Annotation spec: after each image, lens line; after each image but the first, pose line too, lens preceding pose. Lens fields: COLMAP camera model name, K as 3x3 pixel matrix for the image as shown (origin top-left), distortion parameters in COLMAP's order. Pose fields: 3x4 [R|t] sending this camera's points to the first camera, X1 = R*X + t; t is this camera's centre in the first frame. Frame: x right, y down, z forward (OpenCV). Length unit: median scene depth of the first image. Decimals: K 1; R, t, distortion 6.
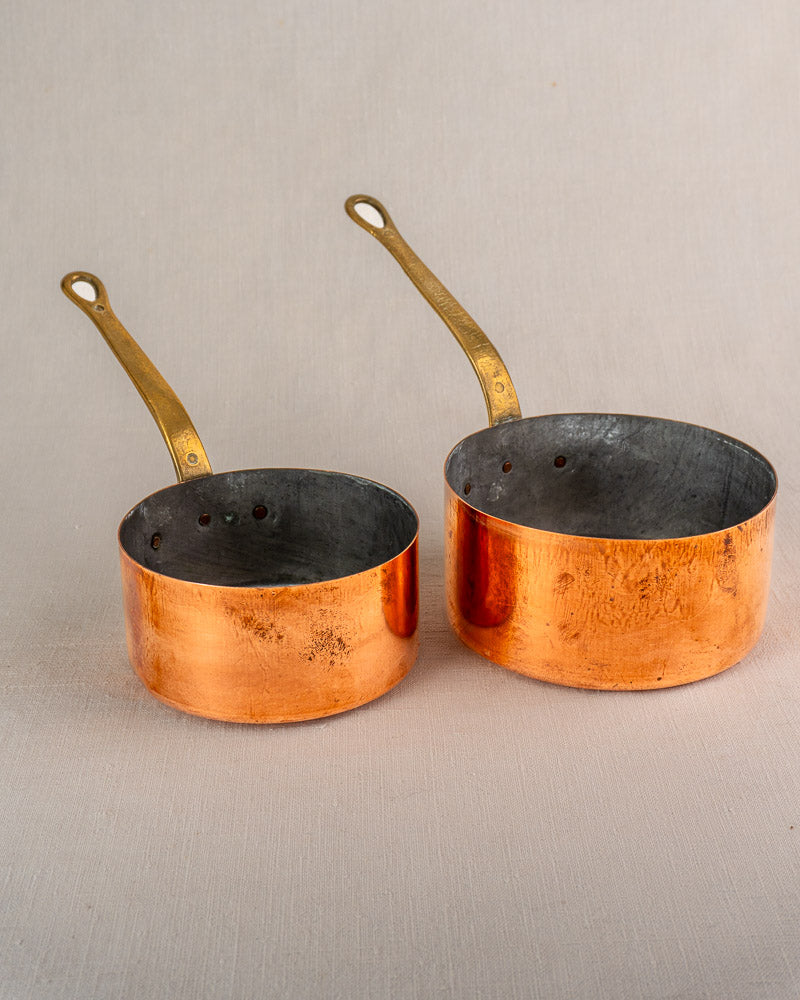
lens RADIAL K [[1664.3, 0, 425.6], [0, 1664.3, 493.2], [0, 0, 1]] dist [-0.013029, 0.000000]
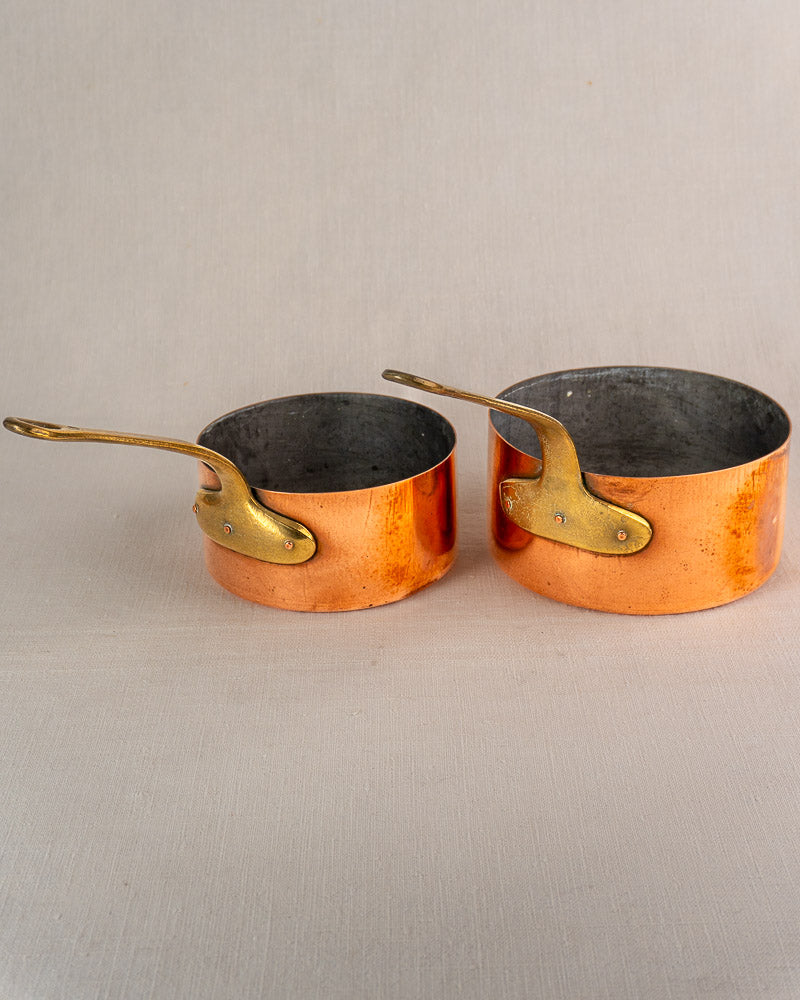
lens RADIAL K [[1664.3, 0, 416.8], [0, 1664.3, 503.6], [0, 0, 1]] dist [-0.013029, 0.000000]
pose [[0.999647, 0.009017, -0.024974, -0.000087], [-0.008901, 0.999949, 0.004753, 0.007470], [0.025016, -0.004529, 0.999677, -0.015451]]
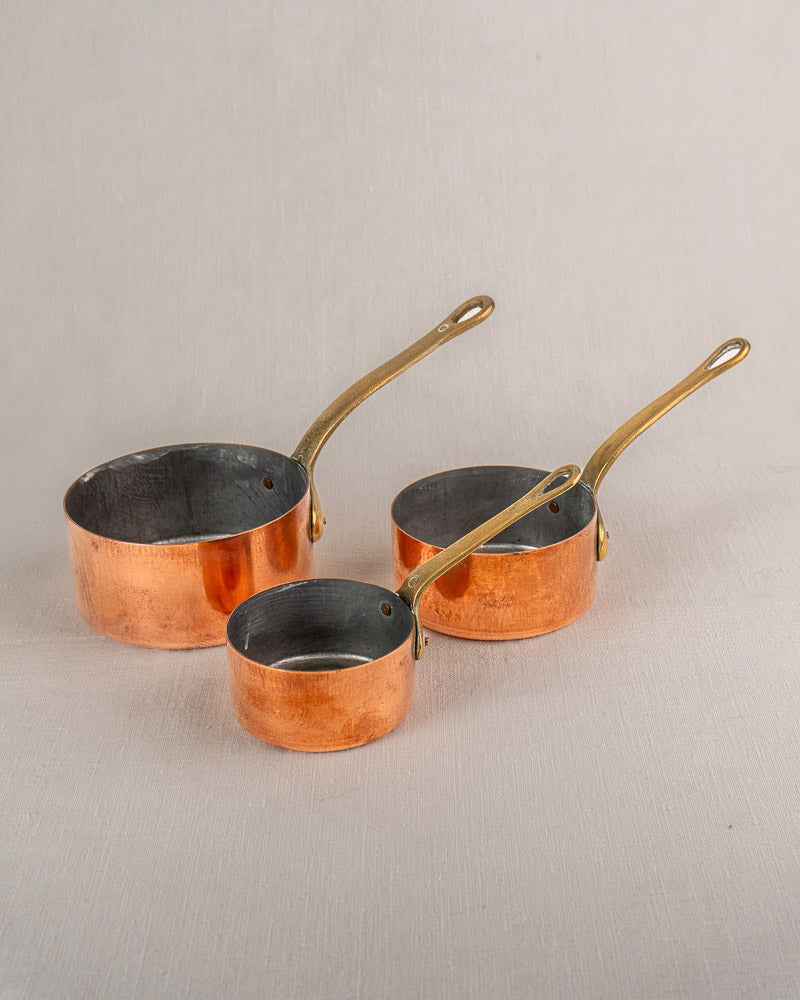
lens RADIAL K [[1664.3, 0, 442.2], [0, 1664.3, 495.4], [0, 0, 1]] dist [-0.013029, 0.000000]
pose [[0.998679, -0.014647, -0.049245, 0.099600], [0.015516, 0.999730, 0.017310, -0.010143], [0.048979, -0.018051, 0.998637, 0.029770]]
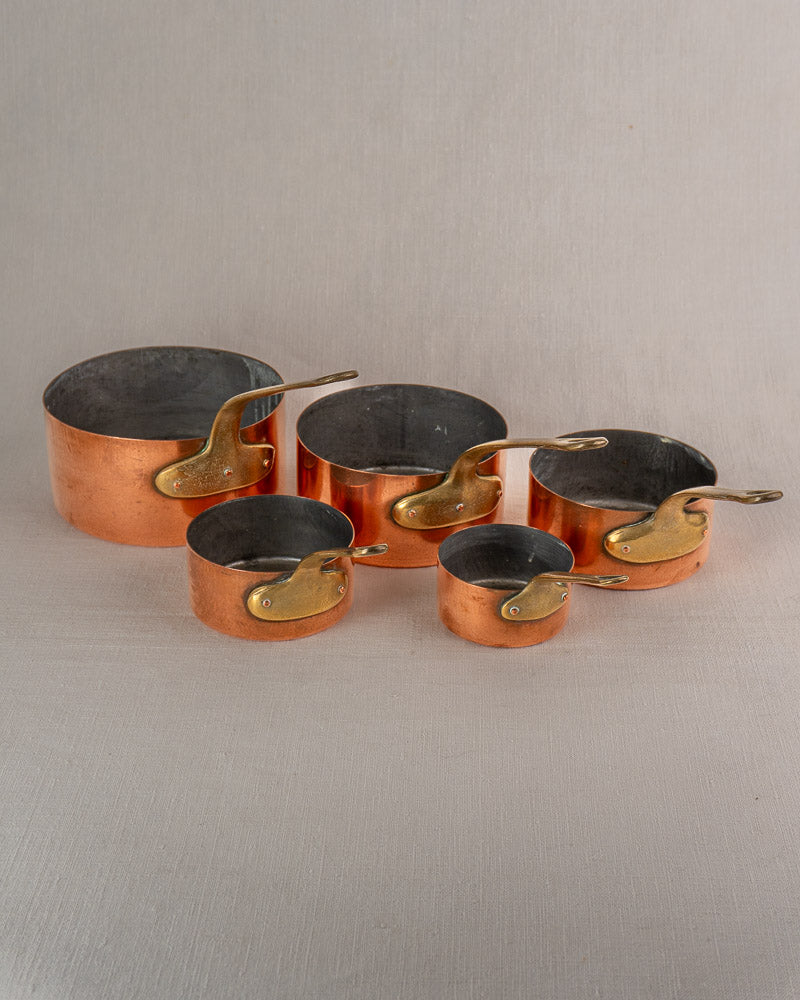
lens RADIAL K [[1842.0, 0, 404.0], [0, 1842.0, 500.3], [0, 0, 1]] dist [-0.033850, 0.000000]
pose [[0.996492, 0.054093, -0.063856, 0.026605], [-0.050113, 0.996795, 0.062357, -0.098249], [0.067024, -0.058938, 0.996009, -0.396382]]
